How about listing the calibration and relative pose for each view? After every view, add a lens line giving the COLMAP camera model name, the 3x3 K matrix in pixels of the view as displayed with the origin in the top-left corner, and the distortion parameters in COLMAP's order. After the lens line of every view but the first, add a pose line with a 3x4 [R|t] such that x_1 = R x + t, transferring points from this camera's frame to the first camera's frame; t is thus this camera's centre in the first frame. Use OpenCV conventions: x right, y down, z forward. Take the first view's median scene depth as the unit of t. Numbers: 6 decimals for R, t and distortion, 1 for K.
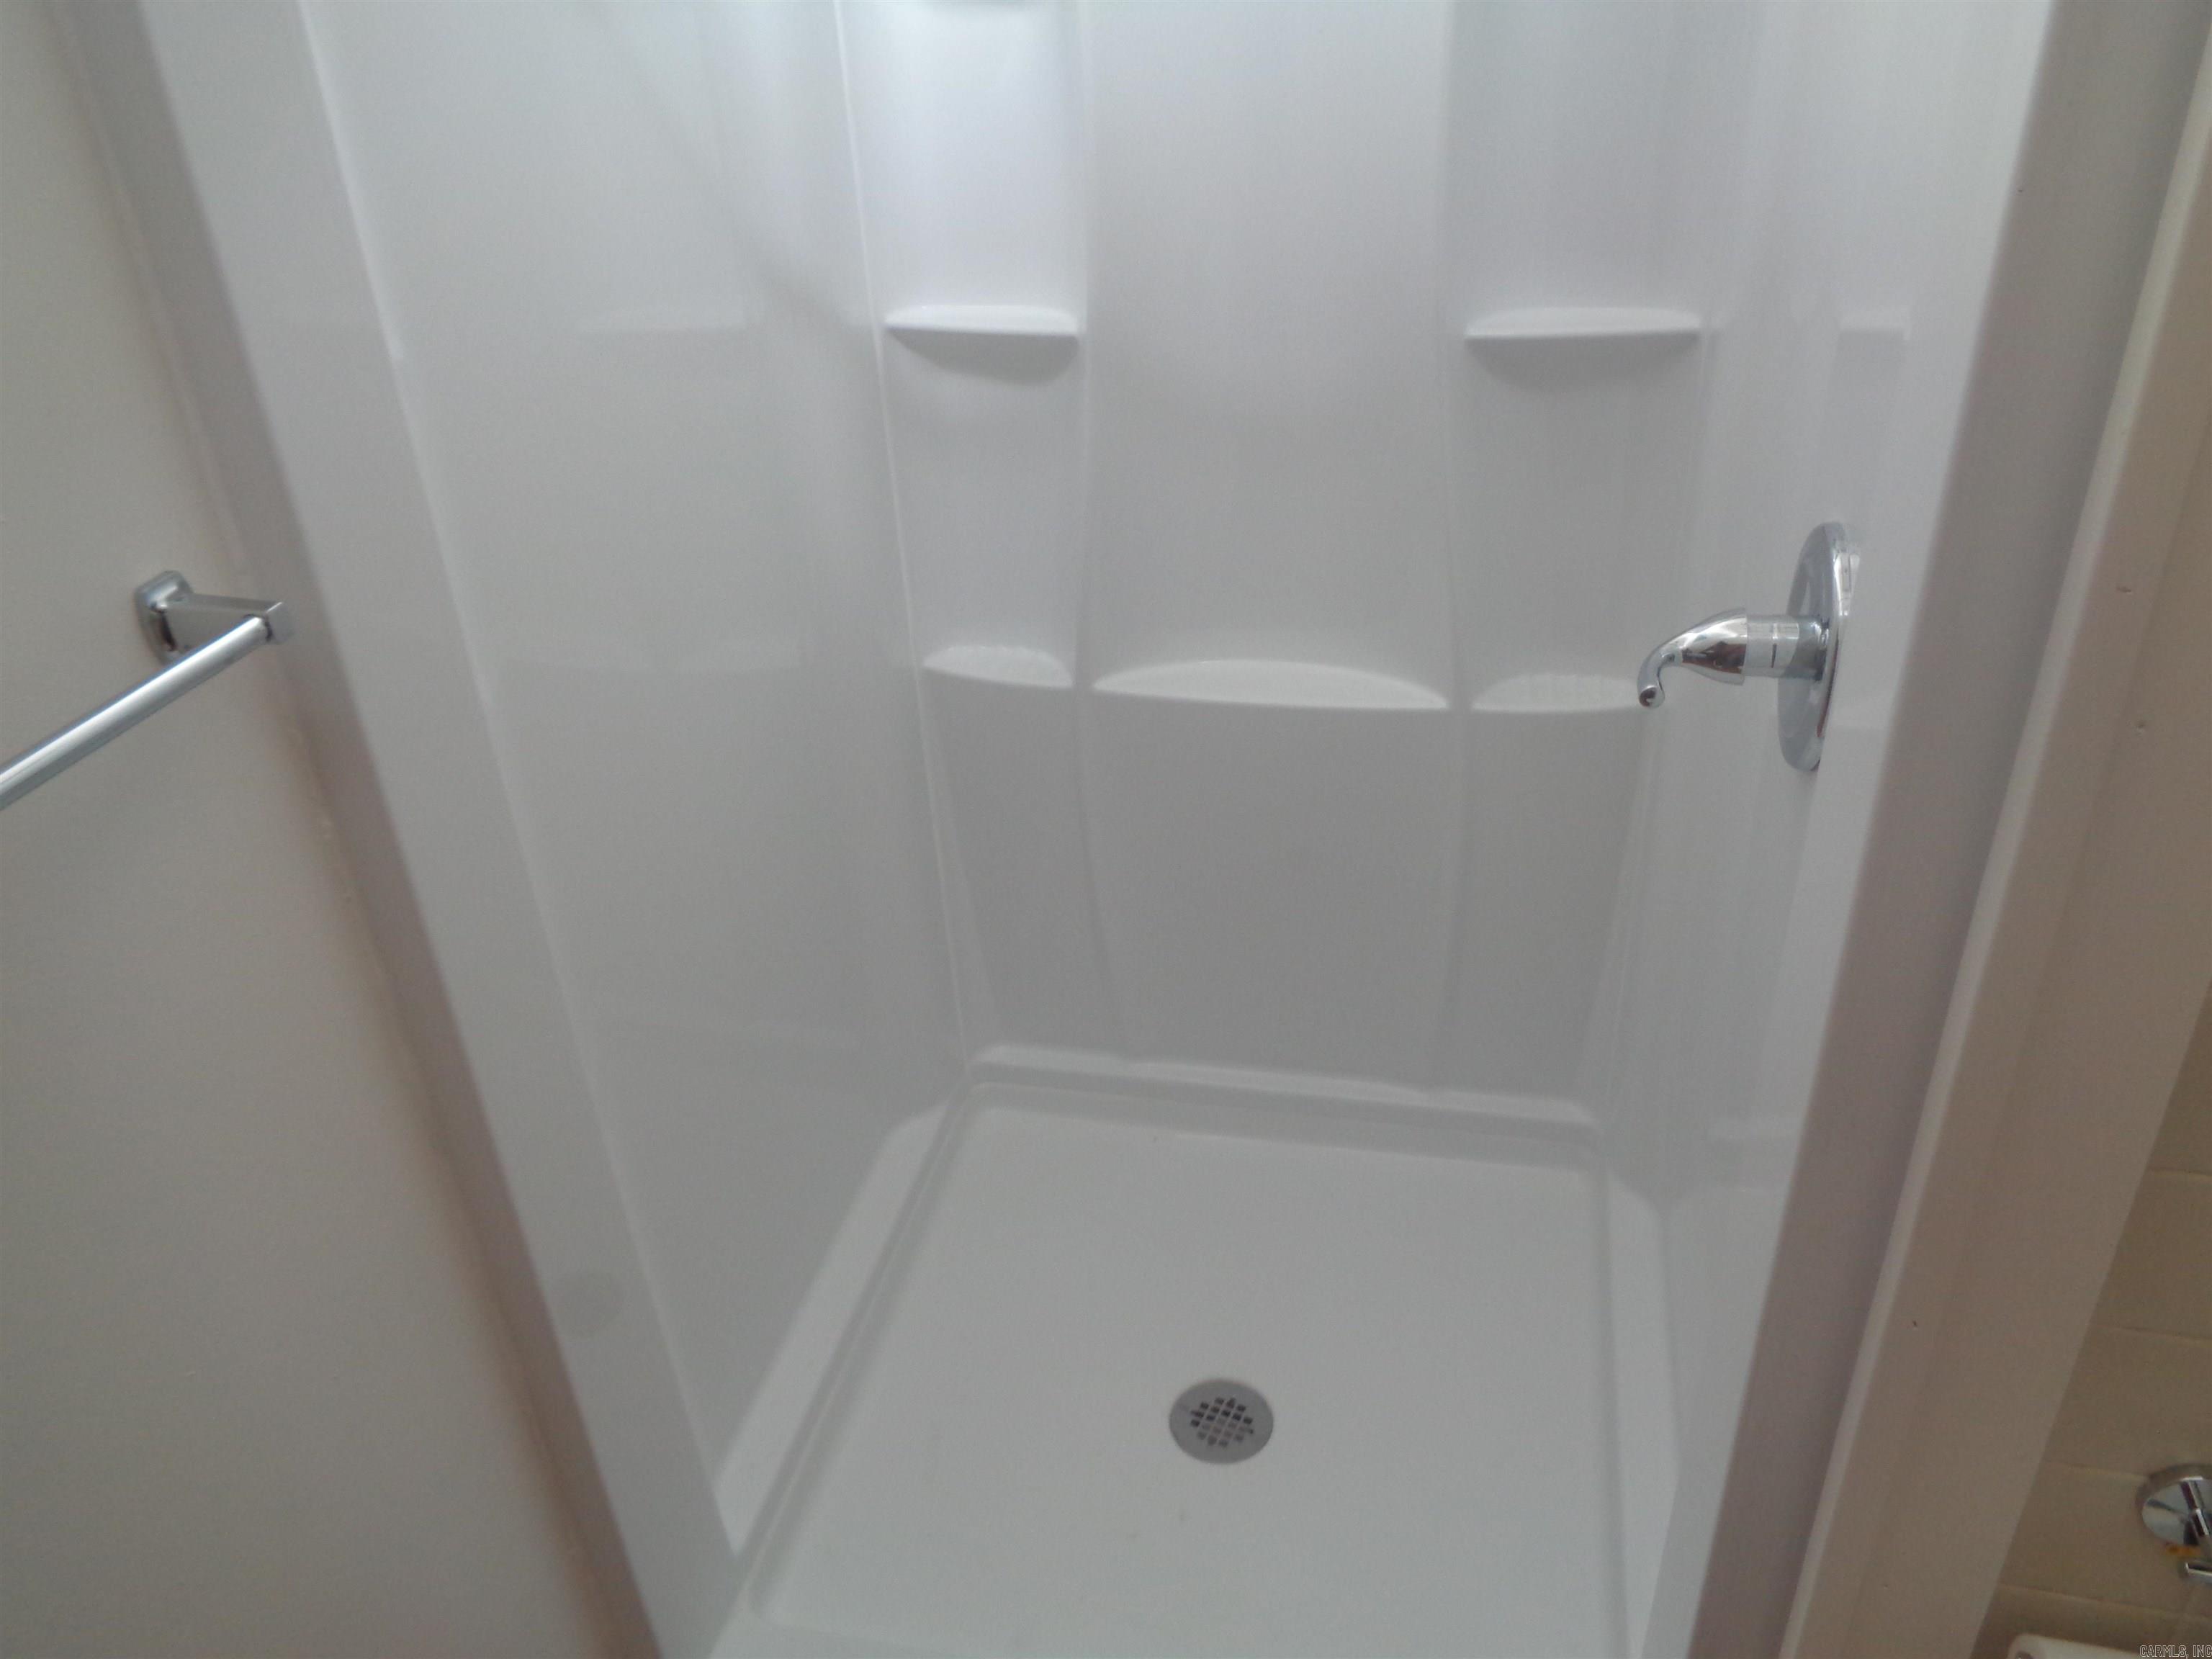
lens RADIAL K [[1662.0, 0, 1110.8], [0, 1662.0, 818.8], [0, 0, 1]] dist [0.002105, -0.005304]
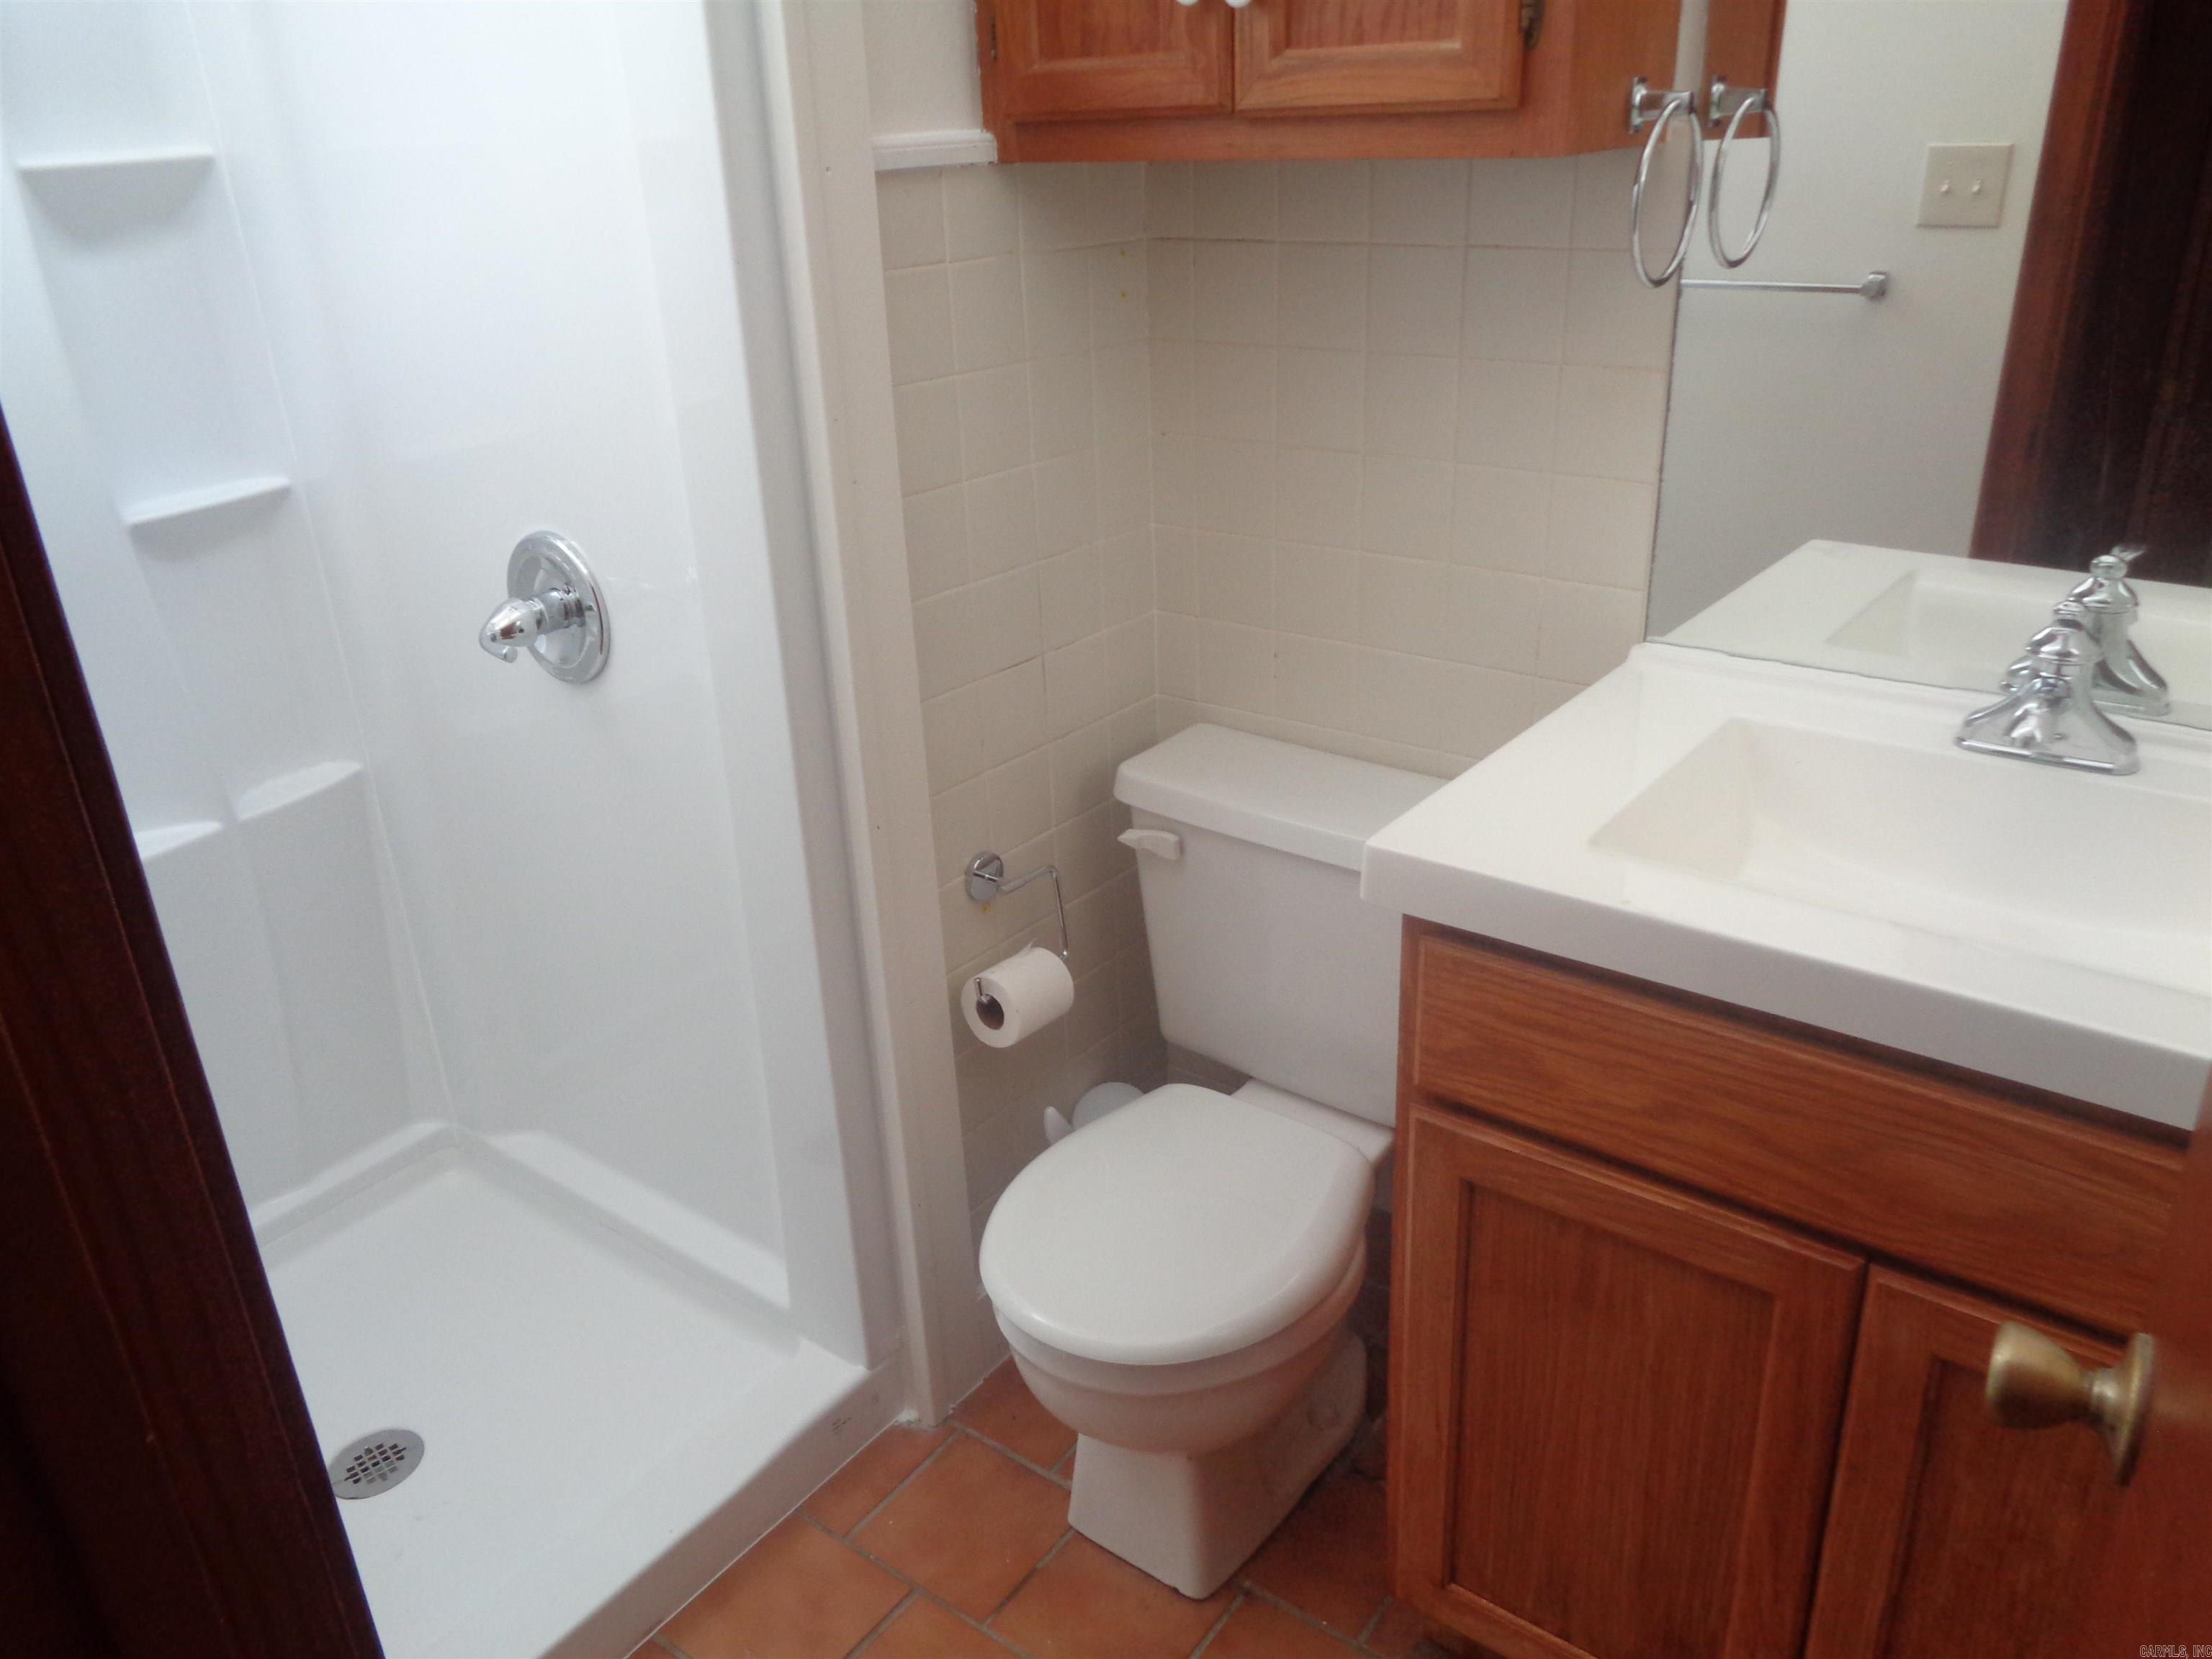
lens RADIAL K [[1662.0, 0, 1110.8], [0, 1662.0, 818.8], [0, 0, 1]] dist [0.002105, -0.005304]
pose [[0.427510, -0.337484, 0.838653, -0.520127], [0.481481, 0.870177, 0.104730, 0.110487], [-0.765121, 0.359023, 0.534502, -0.125827]]
